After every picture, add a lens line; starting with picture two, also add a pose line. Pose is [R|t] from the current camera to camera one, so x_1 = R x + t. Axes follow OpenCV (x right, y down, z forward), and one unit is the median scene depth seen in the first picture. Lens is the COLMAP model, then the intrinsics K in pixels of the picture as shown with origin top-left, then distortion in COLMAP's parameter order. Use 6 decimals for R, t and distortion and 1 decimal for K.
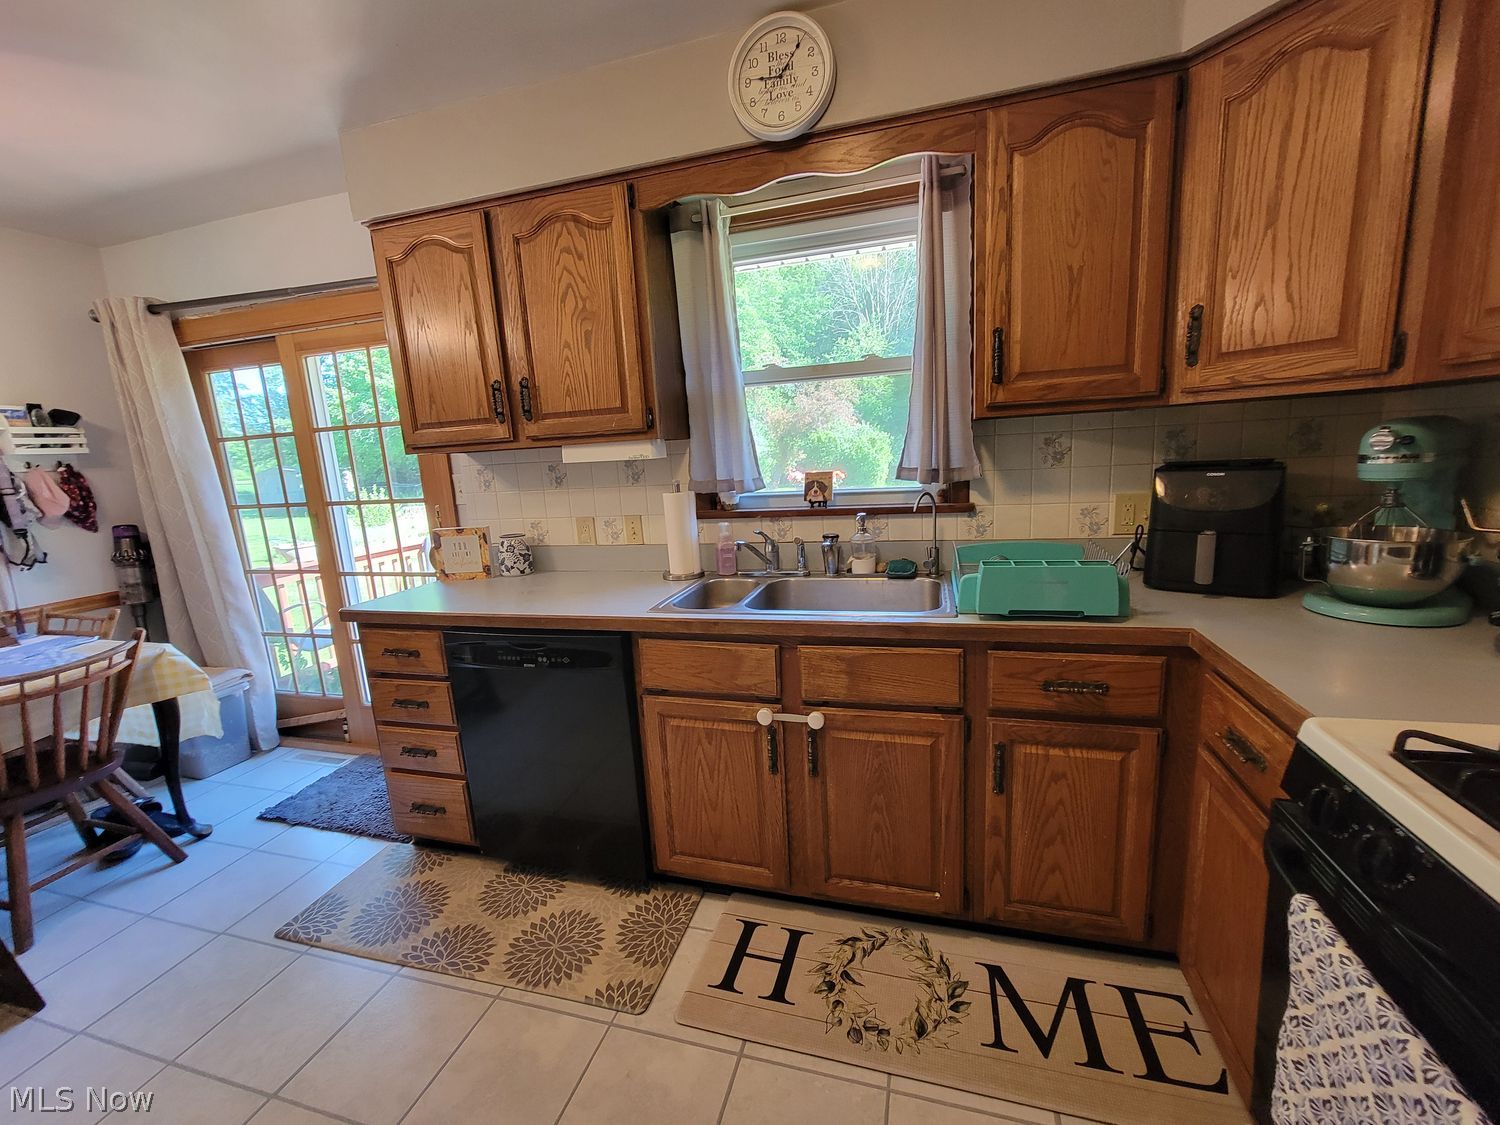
lens RADIAL K [[610.8, 0, 753.4], [0, 610.8, 565.8], [0, 0, 1]] dist [-0.007978, 0.001793]
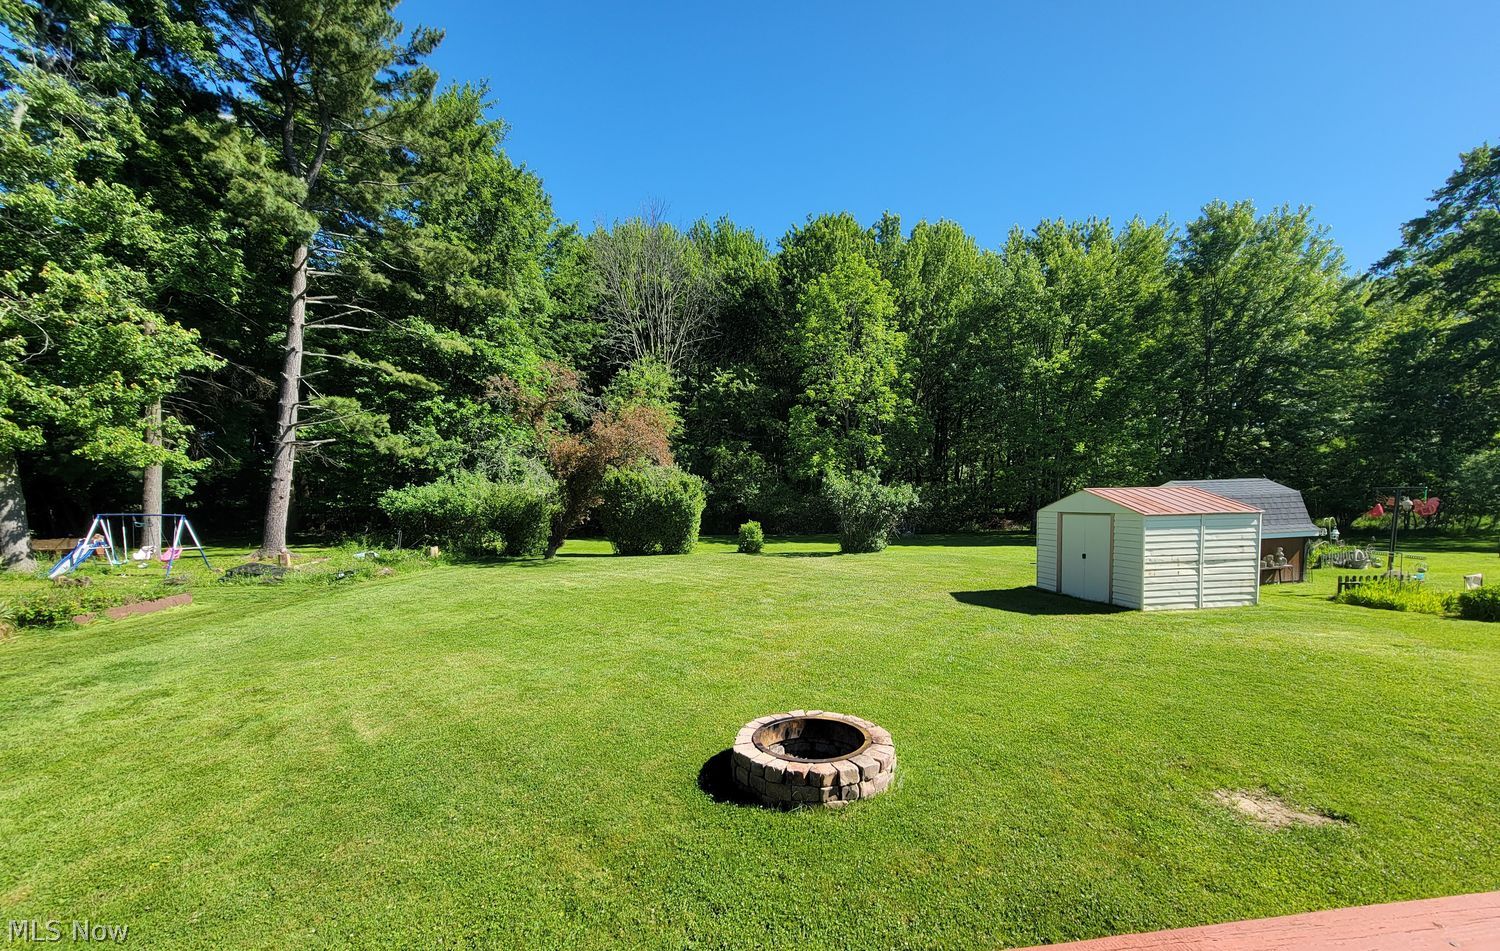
lens RADIAL K [[610.4, 0, 753.1], [0, 610.4, 540.0], [0, 0, 1]] dist [-0.002945, 0.000005]
pose [[0.918917, -0.003819, 0.394432, -0.039610], [0.050124, 0.992978, -0.107160, -0.034700], [-0.391252, 0.118241, 0.912656, 0.200753]]
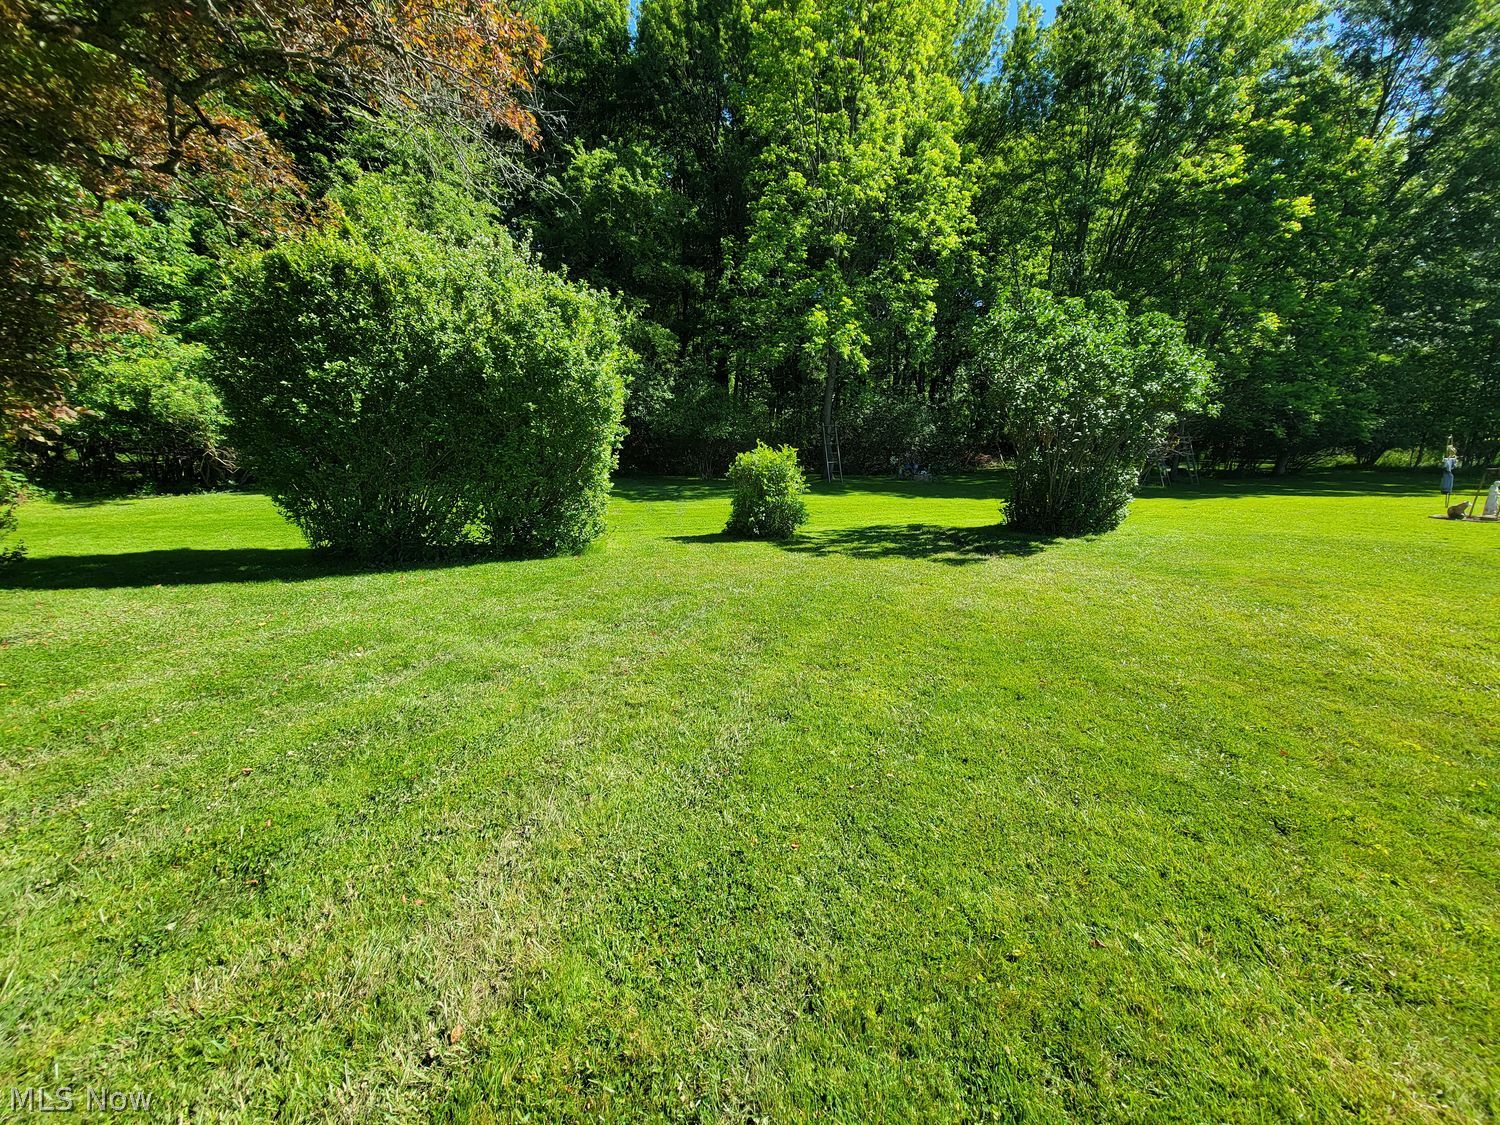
lens RADIAL K [[610.8, 0, 751.6], [0, 610.8, 561.2], [0, 0, 1]] dist [-0.007978, 0.001793]
pose [[0.776395, -0.094202, 0.623167, 0.088070], [0.084936, 0.995386, 0.044648, -0.102177], [-0.624498, 0.018264, 0.780813, 0.697671]]
